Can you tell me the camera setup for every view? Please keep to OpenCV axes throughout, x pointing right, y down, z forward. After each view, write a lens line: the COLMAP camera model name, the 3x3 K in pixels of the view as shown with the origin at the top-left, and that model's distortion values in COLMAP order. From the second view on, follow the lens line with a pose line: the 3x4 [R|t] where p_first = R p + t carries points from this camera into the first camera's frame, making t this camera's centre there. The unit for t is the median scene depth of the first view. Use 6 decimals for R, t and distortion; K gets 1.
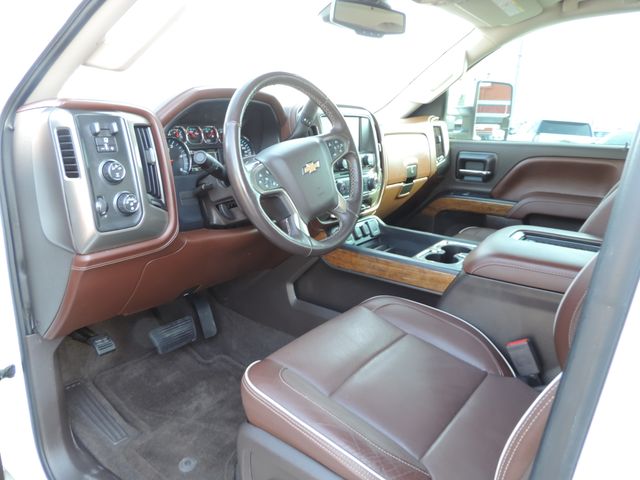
lens RADIAL K [[440.4, 0, 320.0], [0, 440.4, 240.0], [0, 0, 1]] dist [-0.037980, -0.002687]
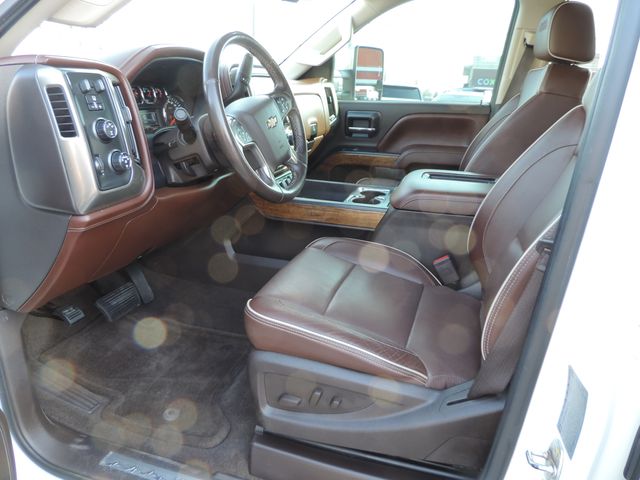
lens RADIAL K [[438.1, 0, 320.0], [0, 438.1, 240.0], [0, 0, 1]] dist [-0.053351, 0.004502]
pose [[0.945818, -0.107476, 0.306394, -0.223381], [0.083644, 0.992431, 0.089919, 0.031357], [-0.313739, -0.059418, 0.947648, -0.074587]]
